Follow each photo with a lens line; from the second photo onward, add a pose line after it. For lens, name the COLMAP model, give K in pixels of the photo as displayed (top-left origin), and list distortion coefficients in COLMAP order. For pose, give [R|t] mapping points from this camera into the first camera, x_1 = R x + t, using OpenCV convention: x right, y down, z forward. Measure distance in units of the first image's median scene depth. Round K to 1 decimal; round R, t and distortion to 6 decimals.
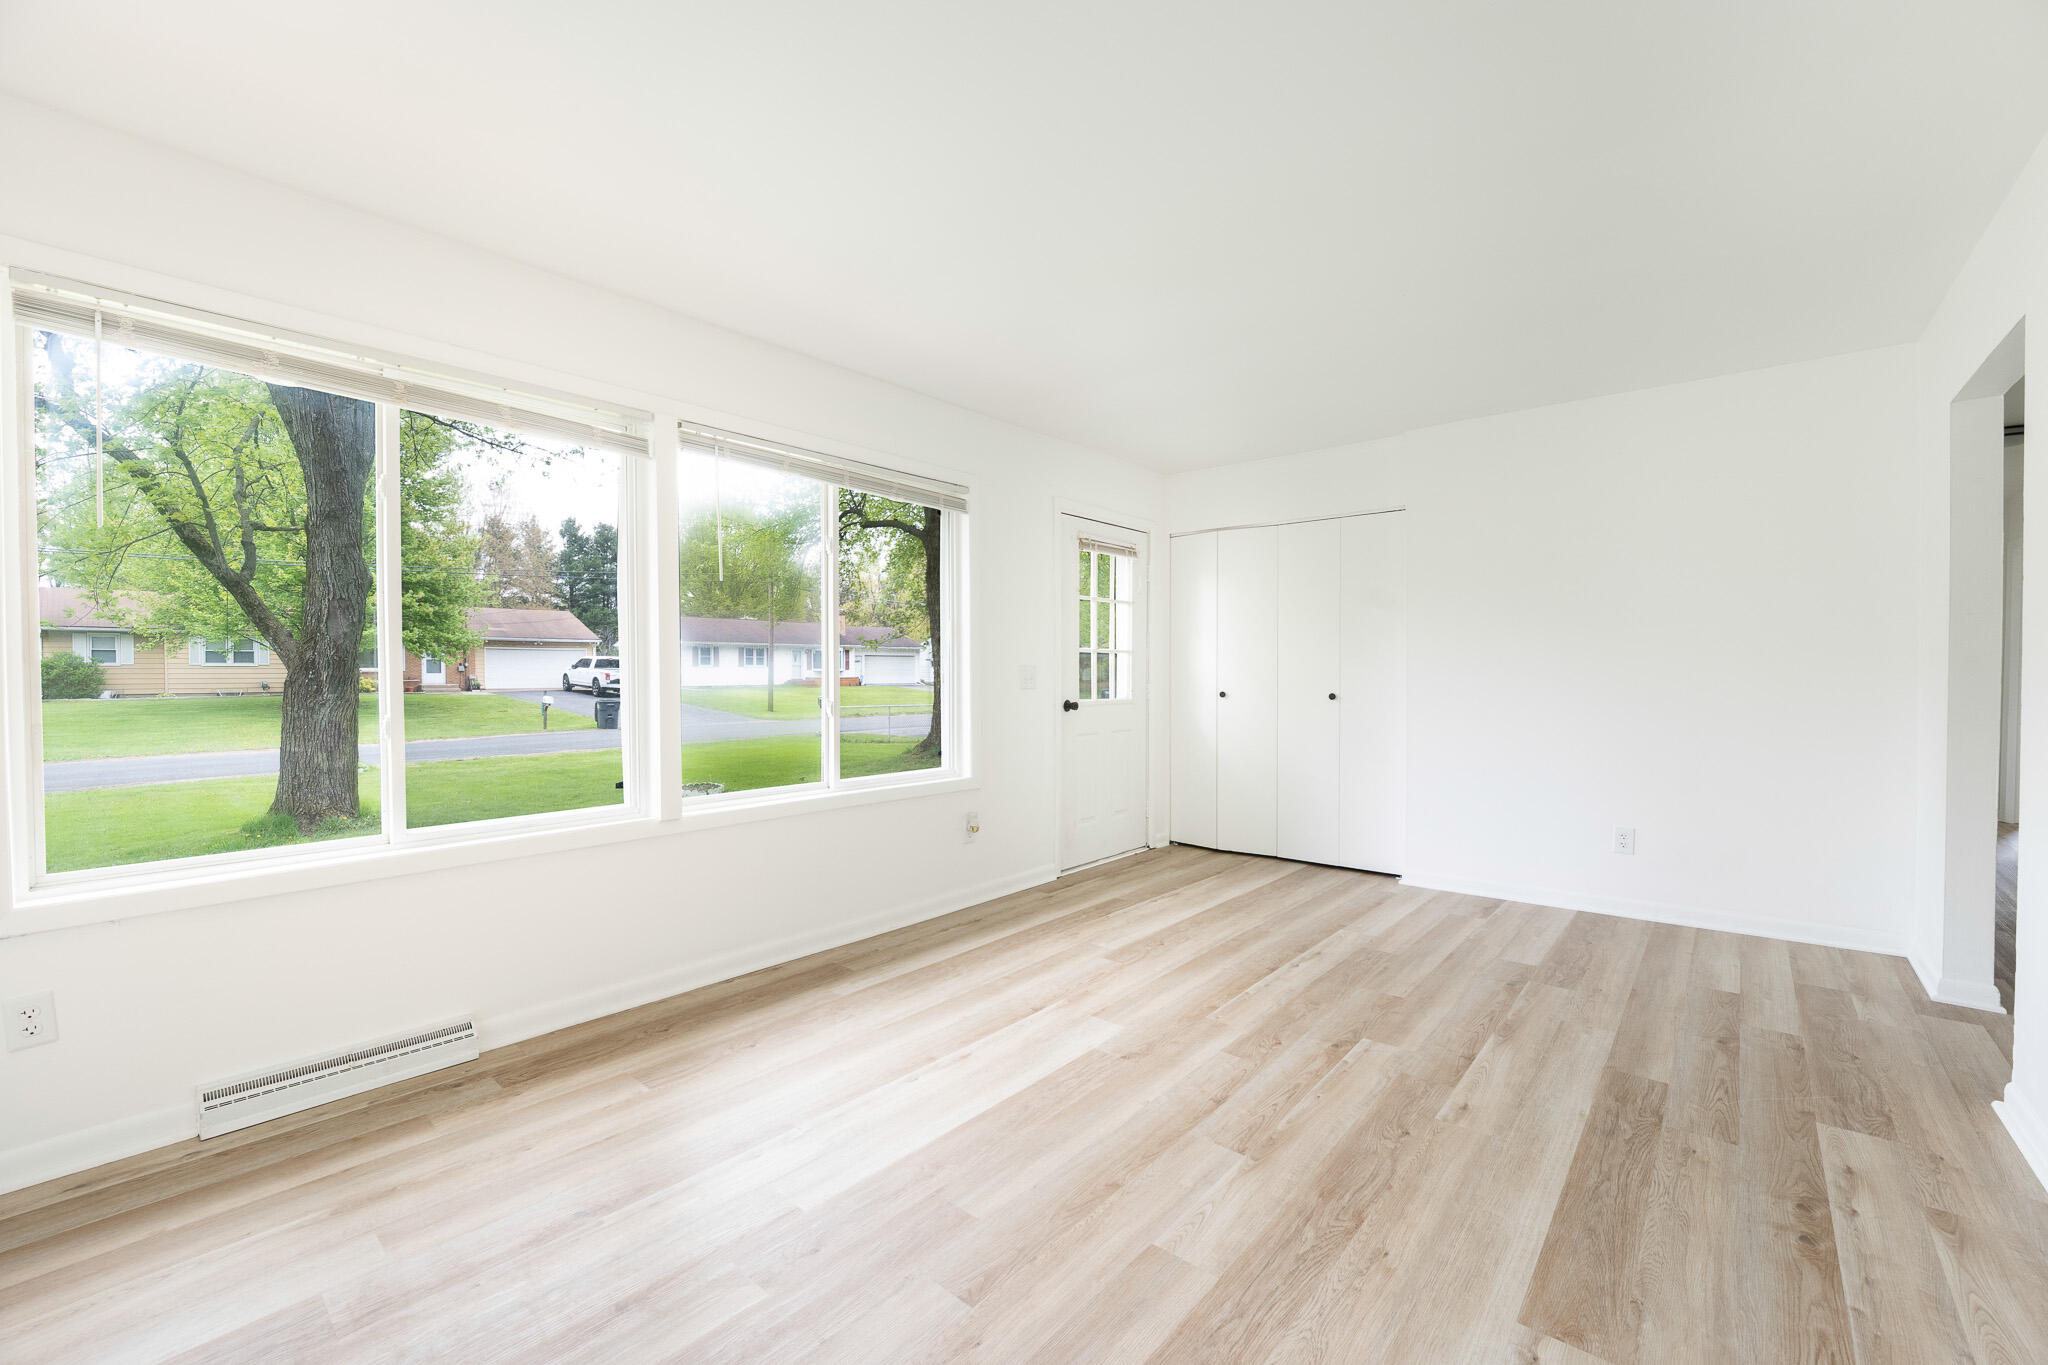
lens RADIAL K [[820.1, 0, 1032.7], [0, 820.1, 679.3], [0, 0, 1]] dist [-0.007677, -0.000340]
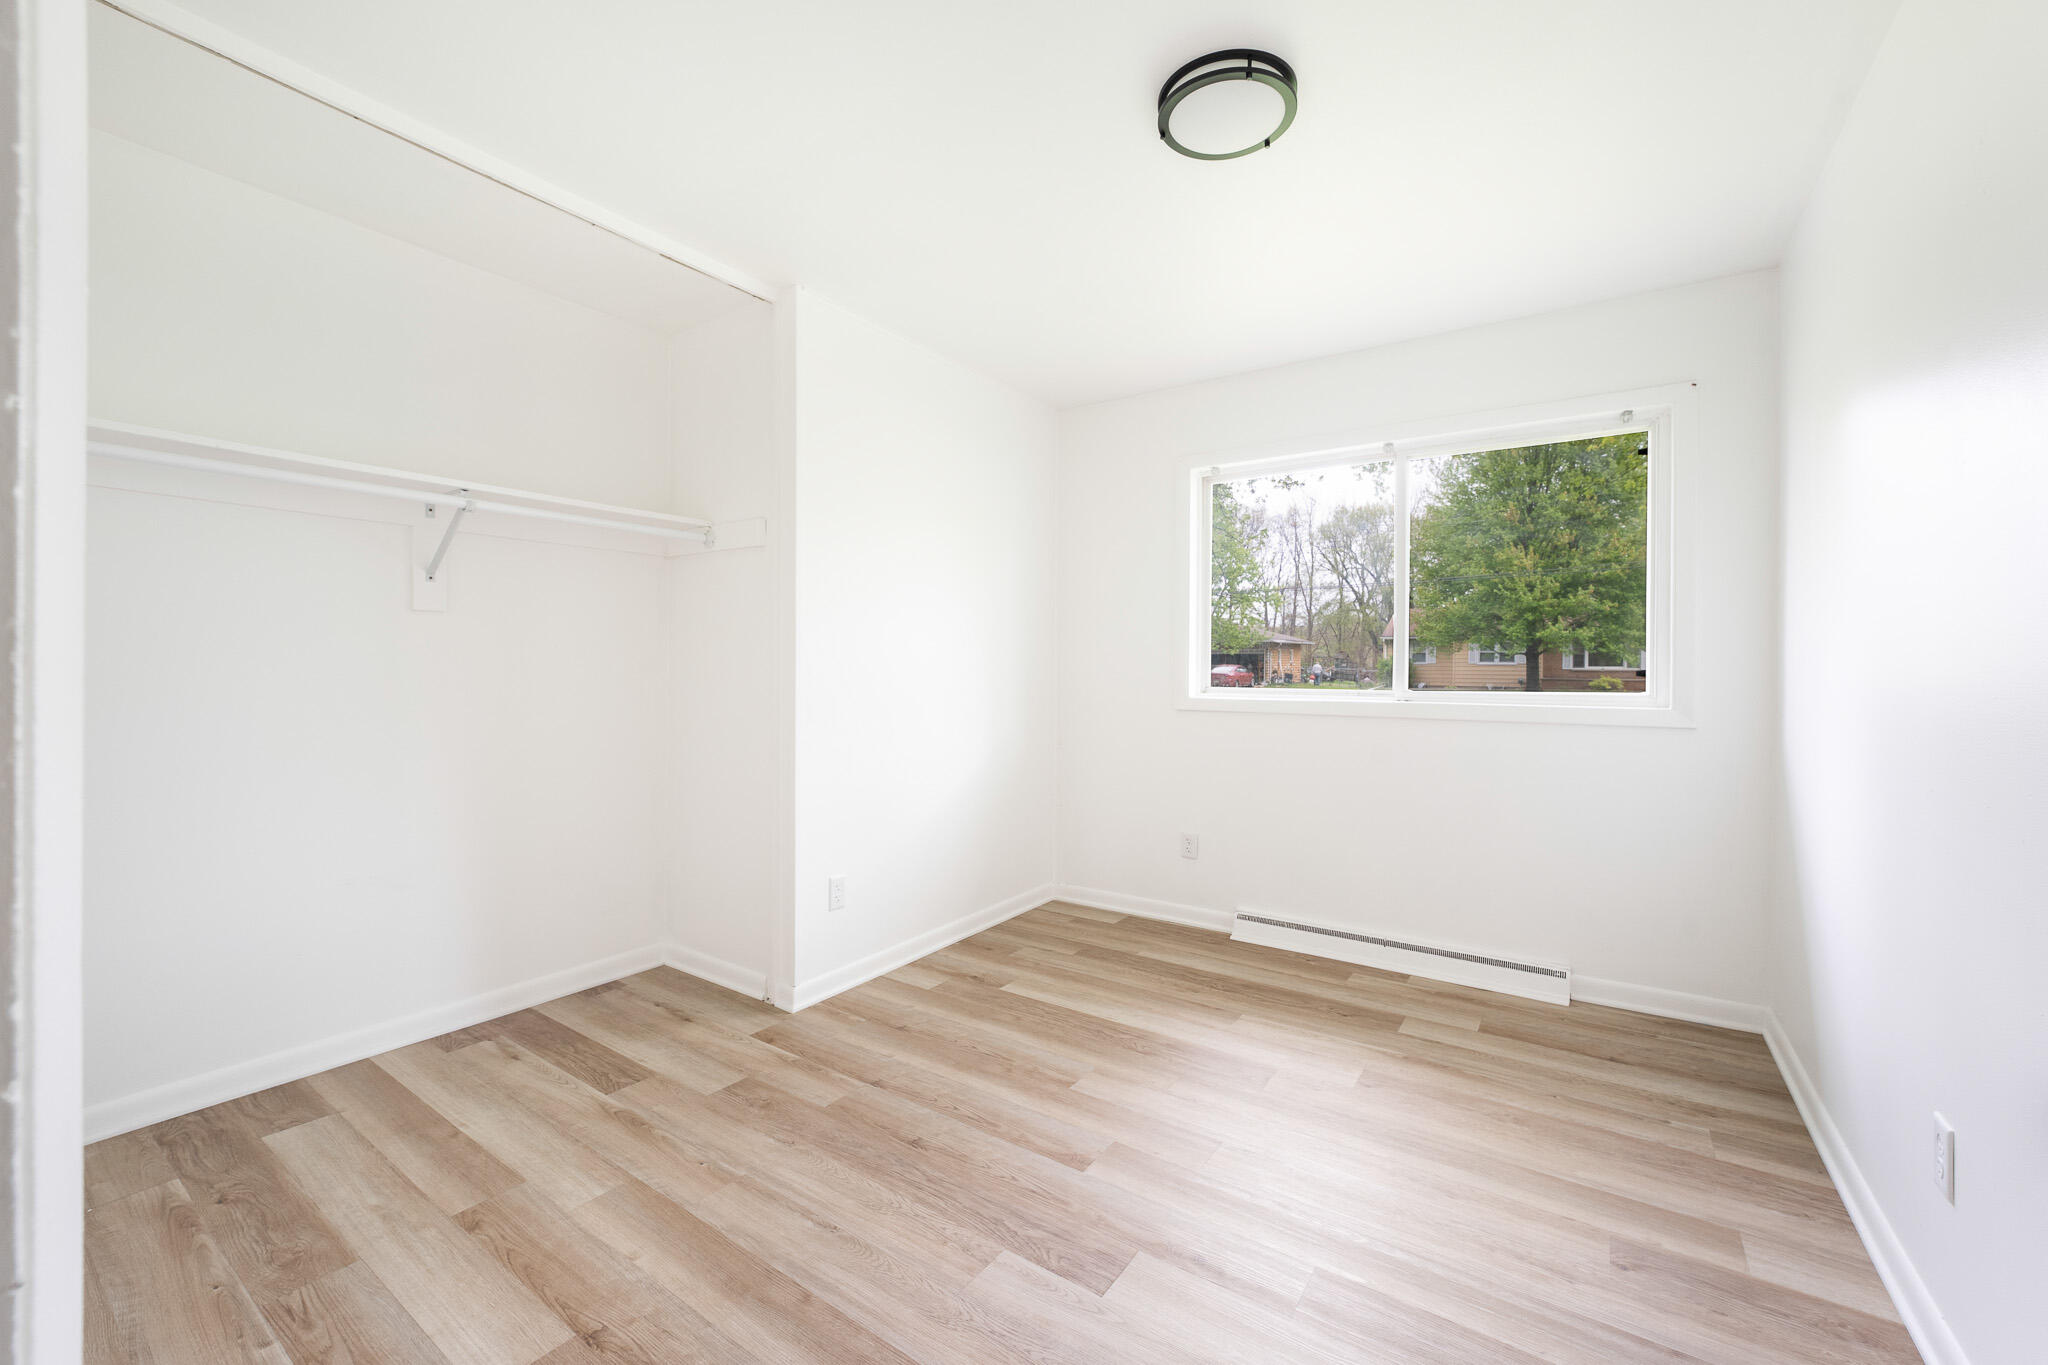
lens RADIAL K [[820.1, 0, 1021.4], [0, 820.1, 678.0], [0, 0, 1]] dist [-0.007677, -0.000340]
pose [[0.119050, 0.013621, -0.992795, 0.180311], [-0.010242, 0.999870, 0.012490, -0.004841], [0.992835, 0.008681, 0.119174, 0.151871]]
